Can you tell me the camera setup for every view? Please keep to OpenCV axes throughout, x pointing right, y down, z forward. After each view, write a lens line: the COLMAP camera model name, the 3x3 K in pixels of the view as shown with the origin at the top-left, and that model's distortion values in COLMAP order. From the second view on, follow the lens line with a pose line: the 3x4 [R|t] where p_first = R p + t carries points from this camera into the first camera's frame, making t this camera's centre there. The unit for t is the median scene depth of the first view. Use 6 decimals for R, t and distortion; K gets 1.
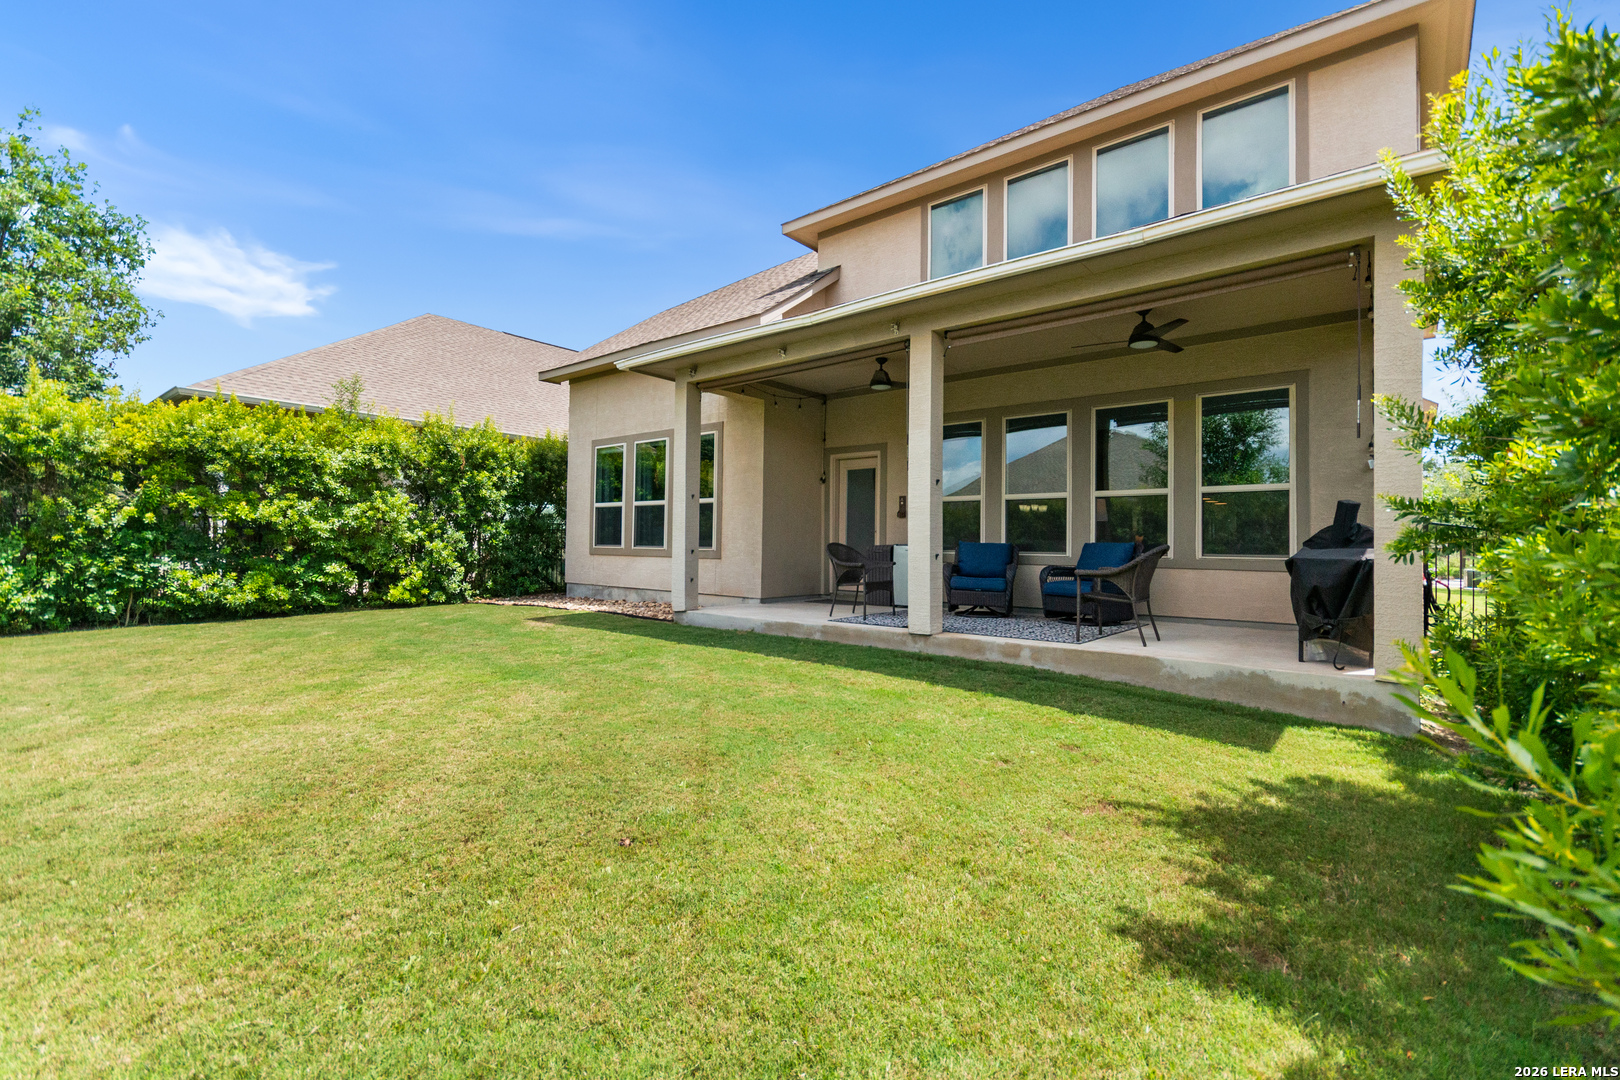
lens RADIAL K [[725.6, 0, 806.7], [0, 725.6, 537.0], [0, 0, 1]] dist [0.008748, -0.000362]
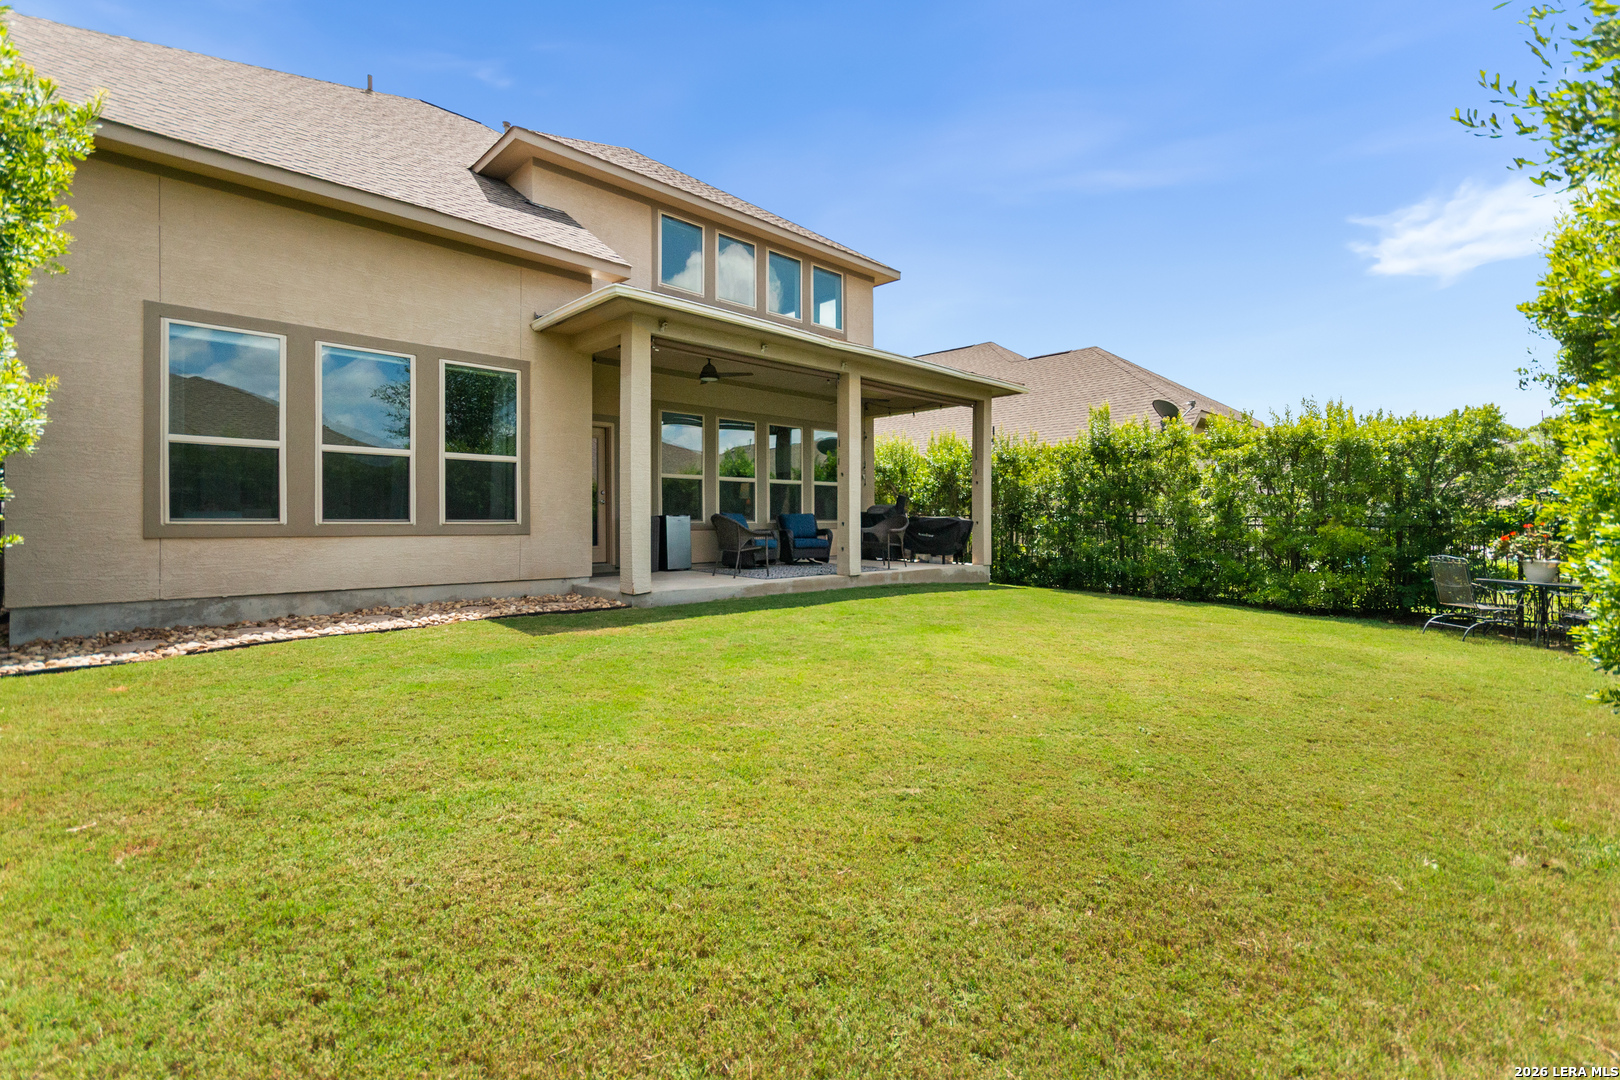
lens RADIAL K [[725.6, 0, 806.7], [0, 725.6, 537.0], [0, 0, 1]] dist [0.008748, -0.000362]
pose [[0.122709, -0.036662, 0.991765, -0.928068], [-0.019072, 0.999046, 0.039291, -0.005169], [-0.992259, -0.023736, 0.121893, 0.635950]]
